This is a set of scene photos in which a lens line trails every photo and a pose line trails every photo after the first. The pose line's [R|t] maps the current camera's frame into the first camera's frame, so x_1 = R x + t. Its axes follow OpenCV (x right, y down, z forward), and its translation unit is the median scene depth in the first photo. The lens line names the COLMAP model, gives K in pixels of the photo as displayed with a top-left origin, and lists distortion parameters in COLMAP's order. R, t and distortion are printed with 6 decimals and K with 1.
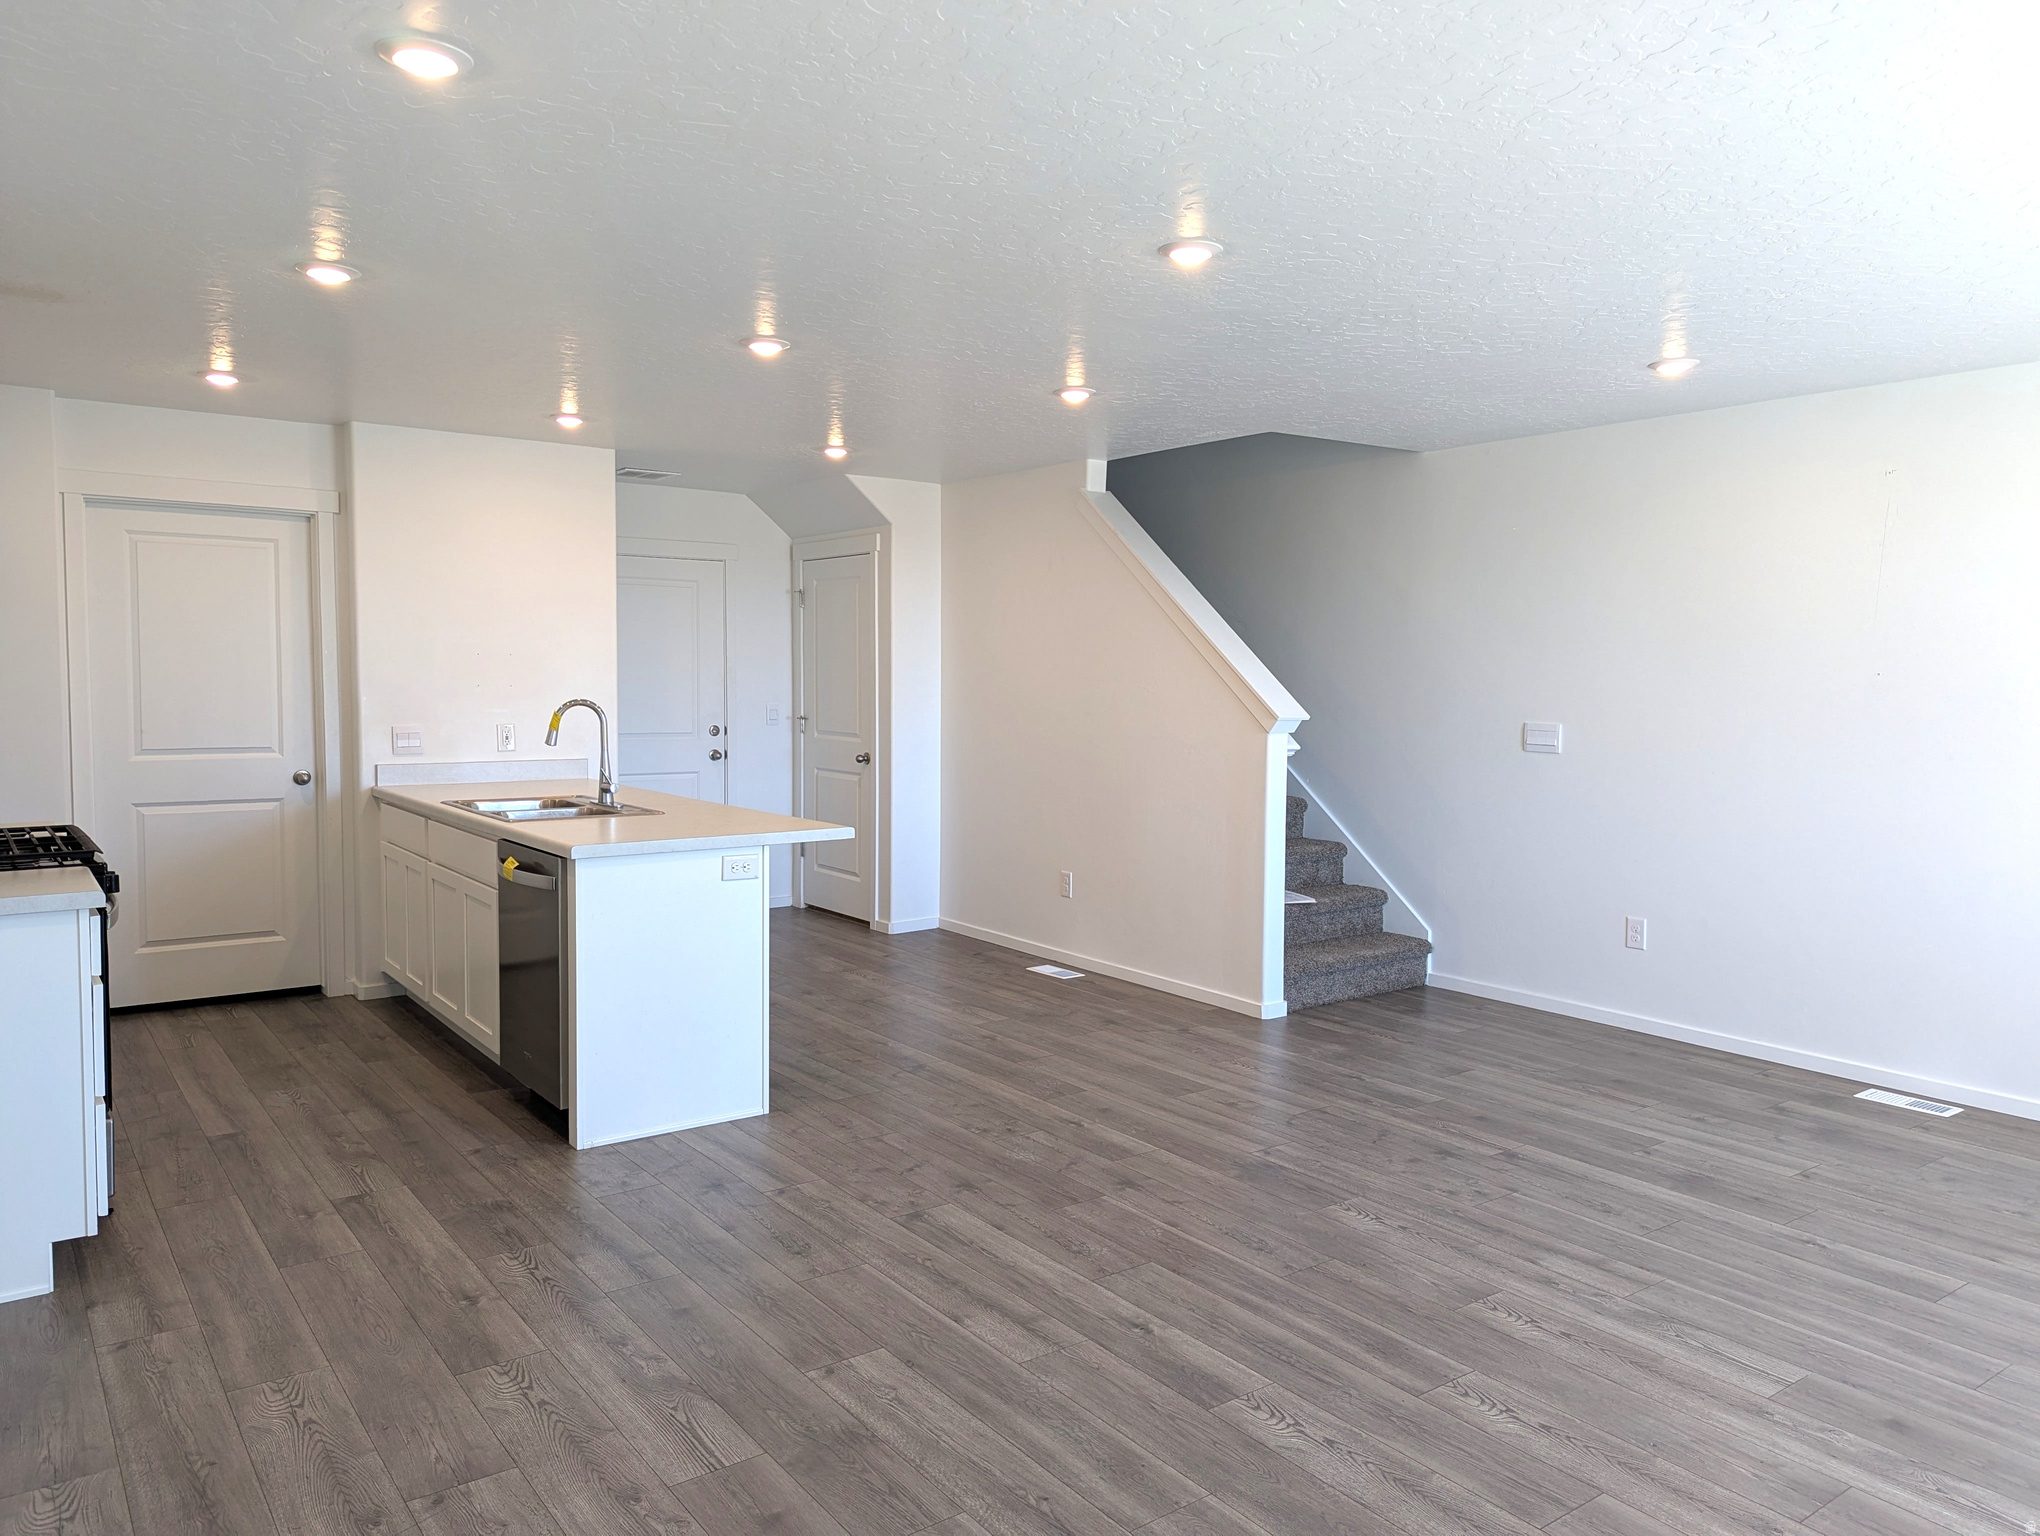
lens RADIAL K [[1435.4, 0, 1020.0], [0, 1435.4, 768.0], [0, 0, 1]] dist [0.063666, -0.060074]
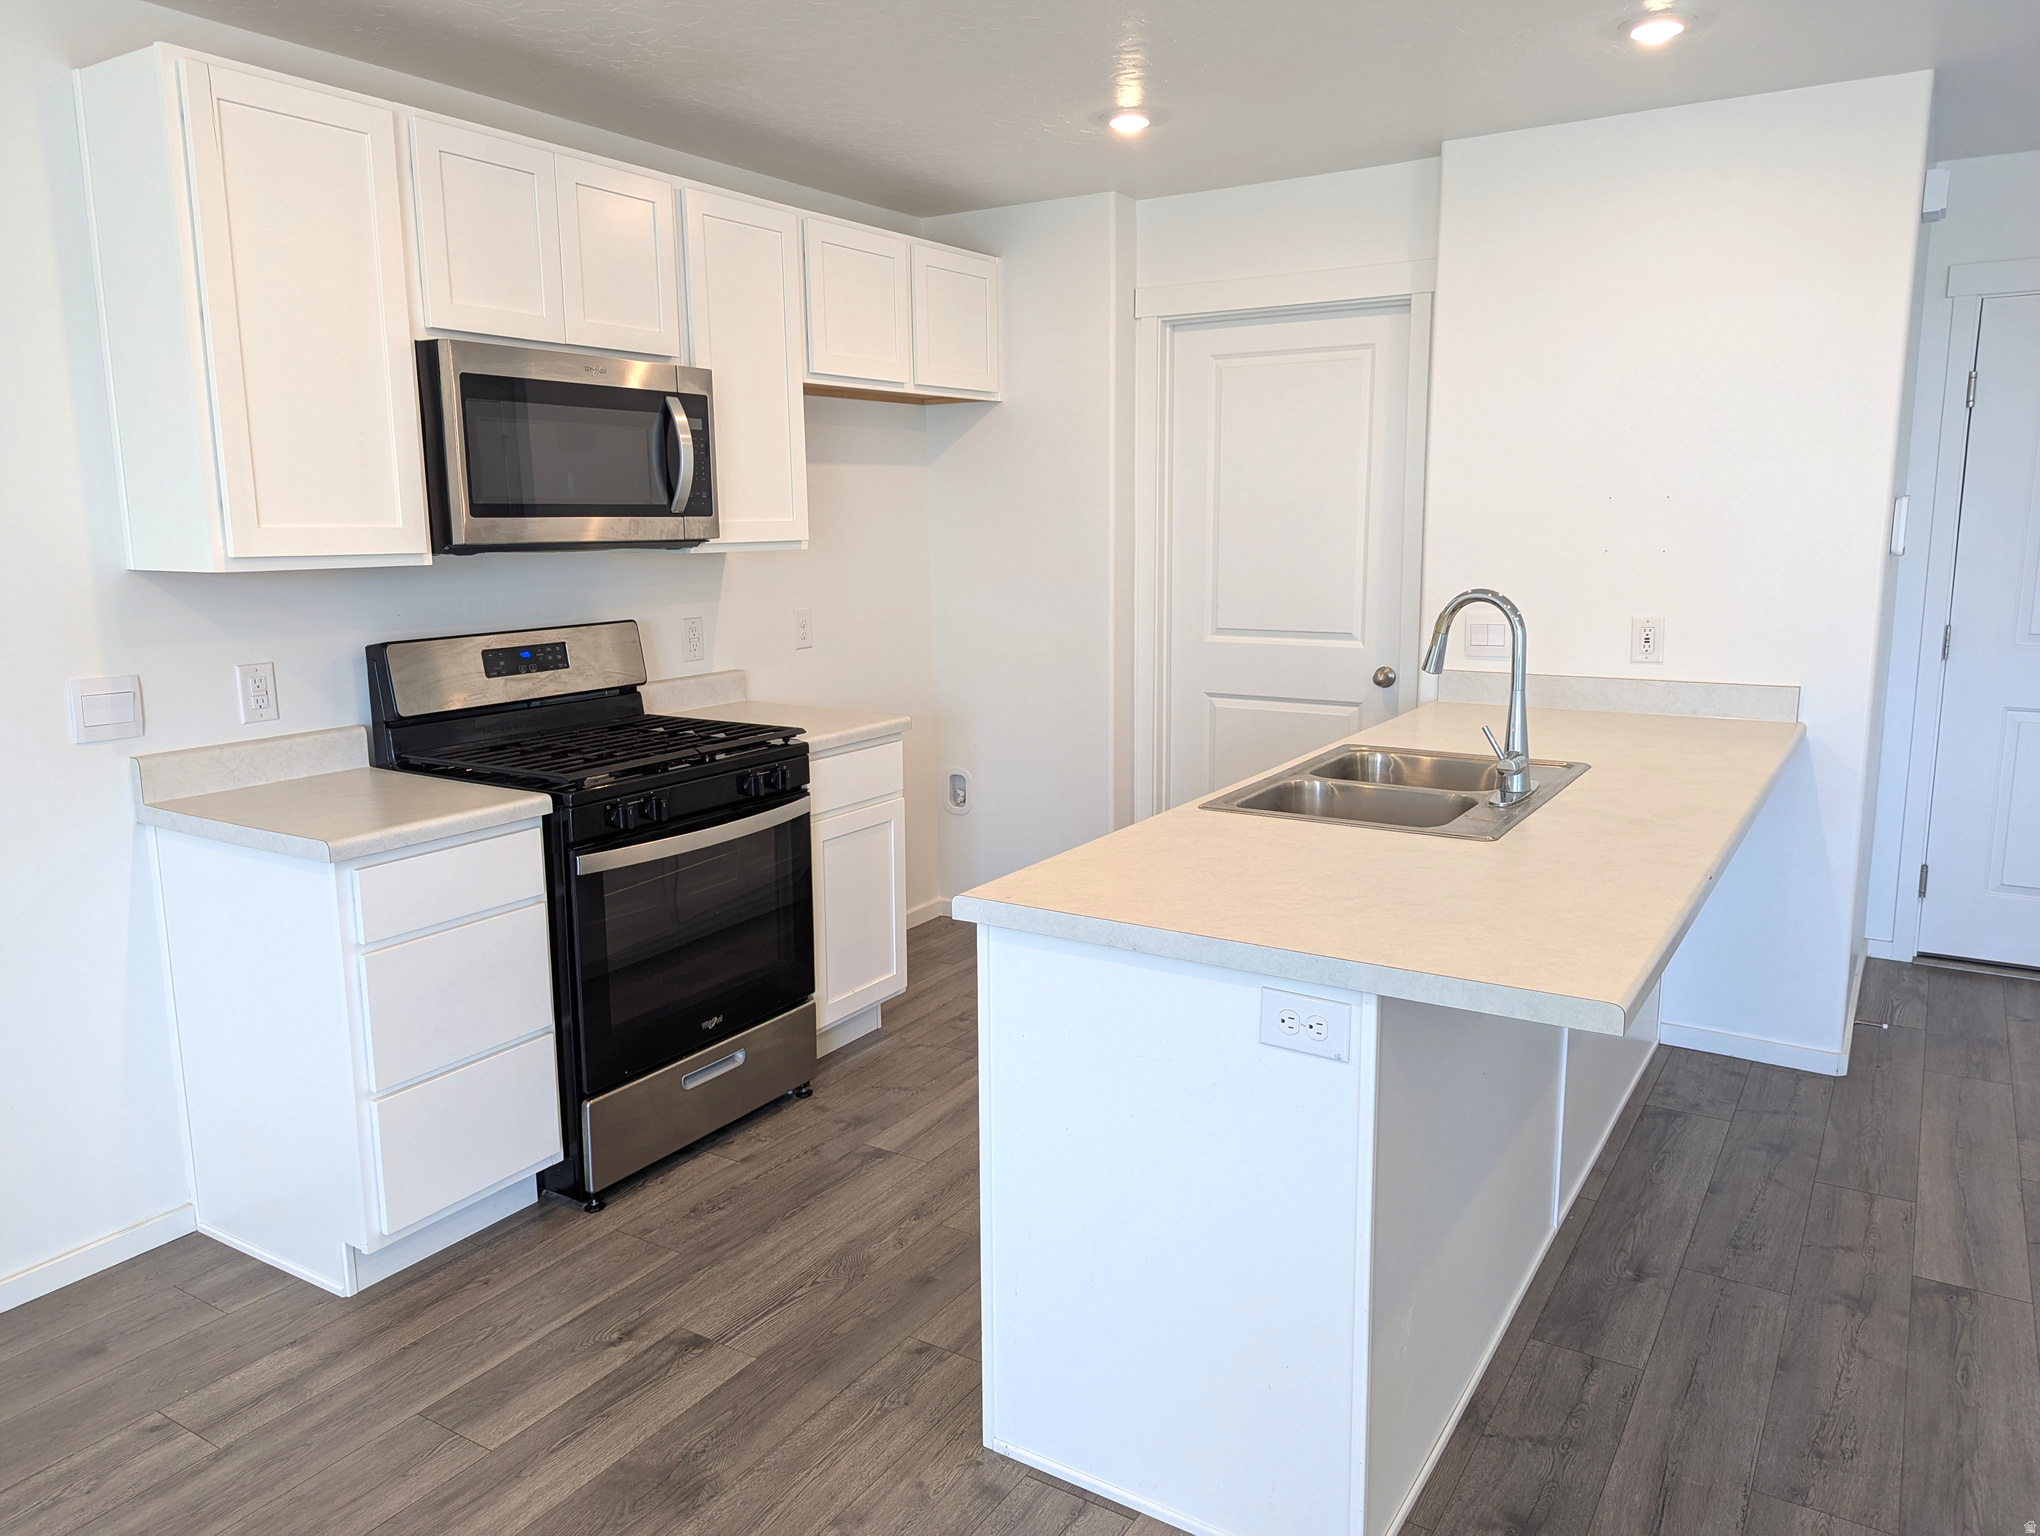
lens RADIAL K [[1435.4, 0, 1020.0], [0, 1435.4, 768.0], [0, 0, 1]] dist [0.063666, -0.060074]
pose [[0.366595, 0.154541, -0.917456, 0.133161], [-0.048111, 0.987938, 0.147189, -0.056191], [0.929136, -0.009819, 0.369609, 0.684713]]
